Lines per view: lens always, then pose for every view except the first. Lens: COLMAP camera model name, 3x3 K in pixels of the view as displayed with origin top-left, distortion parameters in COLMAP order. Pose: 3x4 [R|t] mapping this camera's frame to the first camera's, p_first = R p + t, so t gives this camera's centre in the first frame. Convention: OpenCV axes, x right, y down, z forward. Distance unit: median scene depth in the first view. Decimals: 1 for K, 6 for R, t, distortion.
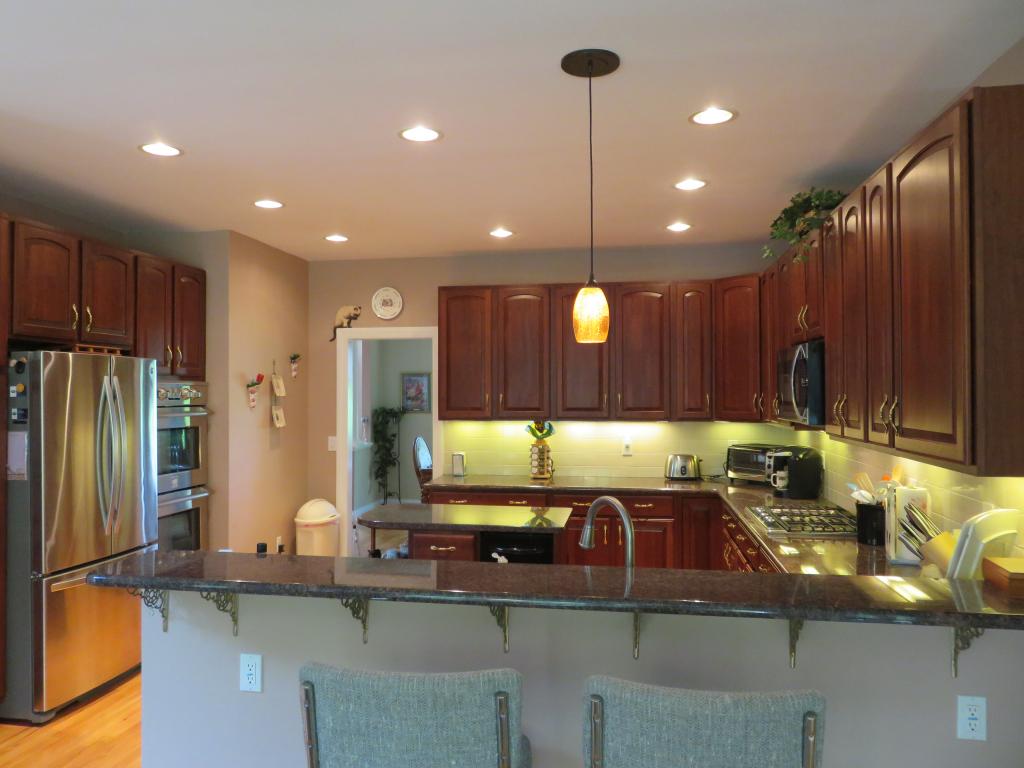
lens RADIAL K [[773.4, 0, 496.3], [0, 773.4, 385.7], [0, 0, 1]] dist [-0.003250, 0.005741]
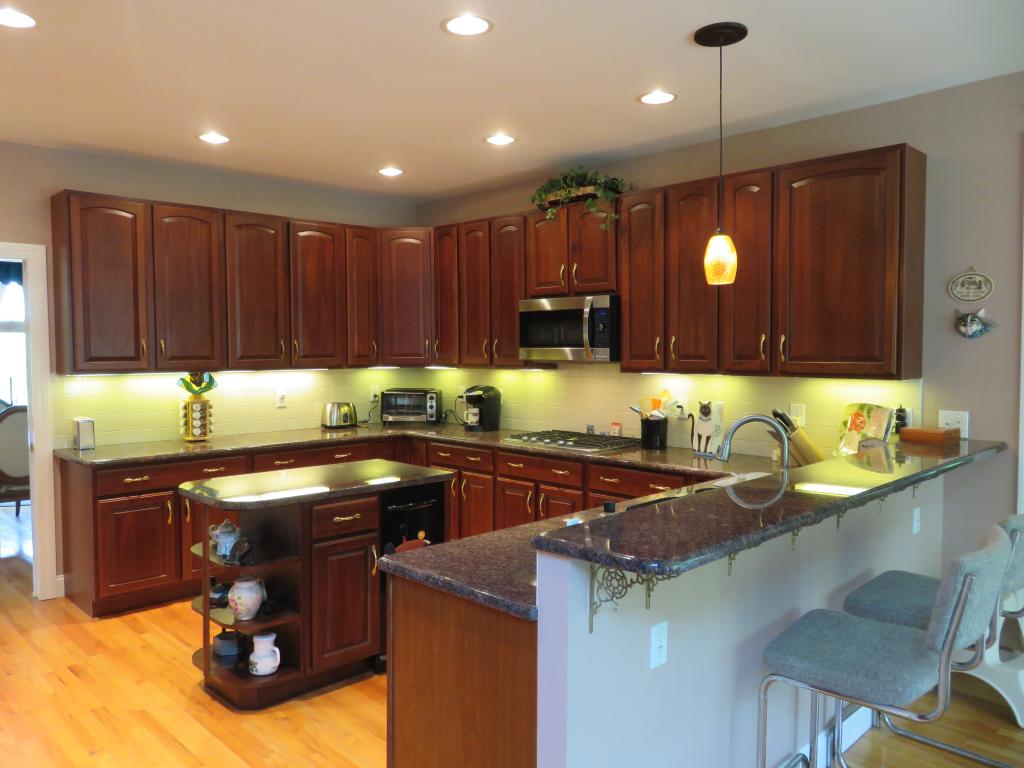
lens RADIAL K [[773.4, 0, 496.3], [0, 773.4, 385.7], [0, 0, 1]] dist [-0.003250, 0.005741]
pose [[0.593206, -0.039538, 0.804079, -0.430986], [-0.004457, 0.998617, 0.052392, 0.015153], [-0.805038, -0.034663, 0.592209, 0.251694]]
